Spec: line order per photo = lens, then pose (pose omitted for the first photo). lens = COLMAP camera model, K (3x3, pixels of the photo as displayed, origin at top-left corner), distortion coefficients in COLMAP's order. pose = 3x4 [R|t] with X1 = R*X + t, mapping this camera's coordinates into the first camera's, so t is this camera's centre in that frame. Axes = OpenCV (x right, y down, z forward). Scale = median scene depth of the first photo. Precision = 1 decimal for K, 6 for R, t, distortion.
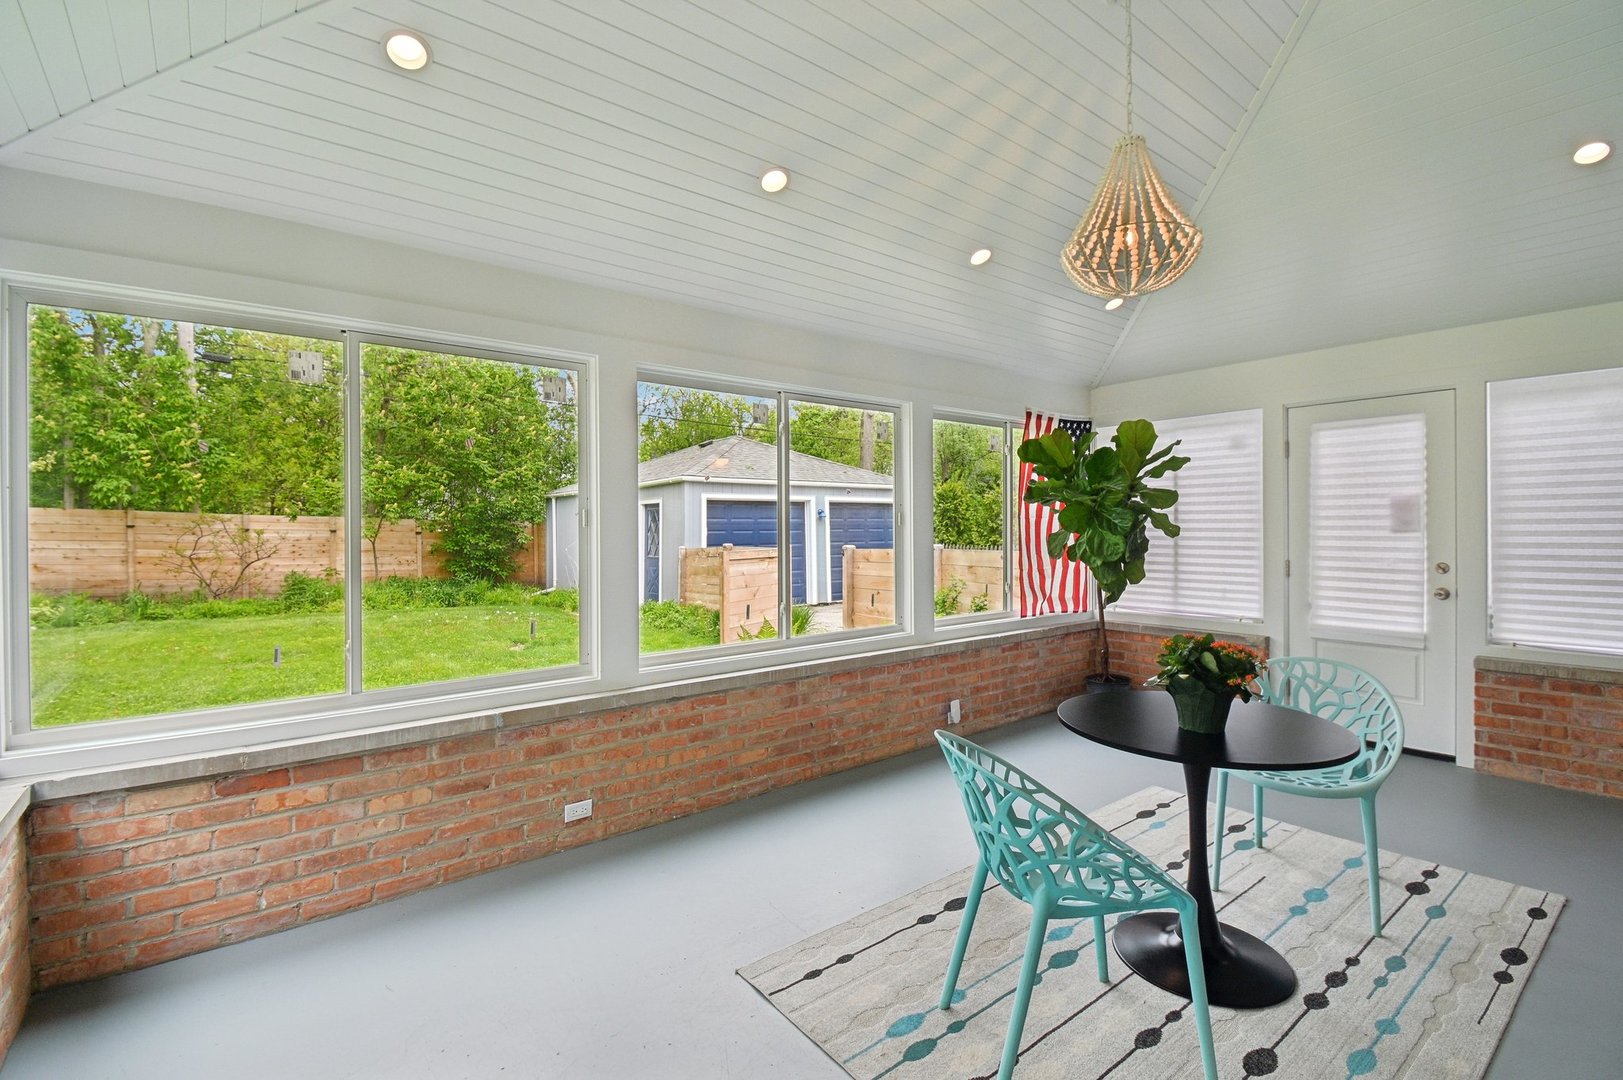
lens RADIAL K [[715.3, 0, 809.7], [0, 715.3, 530.2], [0, 0, 1]] dist [-0.004901, -0.000892]
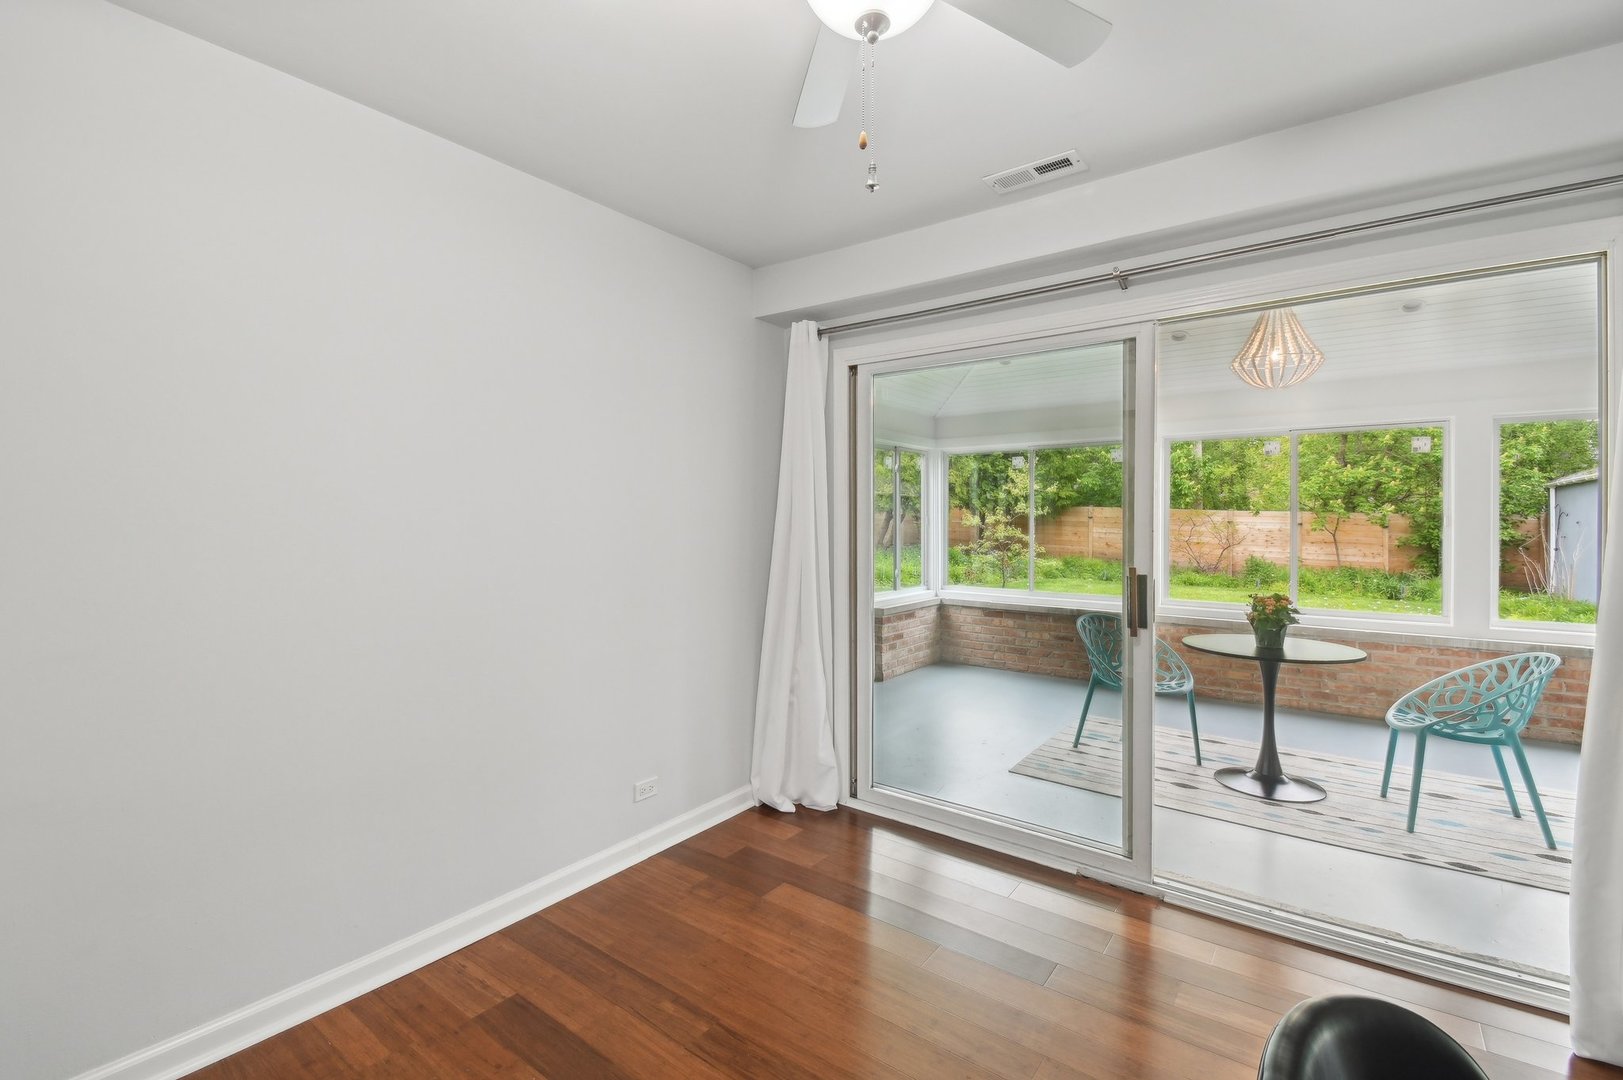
lens RADIAL K [[715.3, 0, 819.7], [0, 715.3, 532.2], [0, 0, 1]] dist [-0.004901, -0.000892]
pose [[0.278665, 0.021396, -0.960150, 0.263484], [-0.006049, 0.999771, 0.020523, -0.005175], [0.960369, 0.000089, 0.278730, -0.071583]]
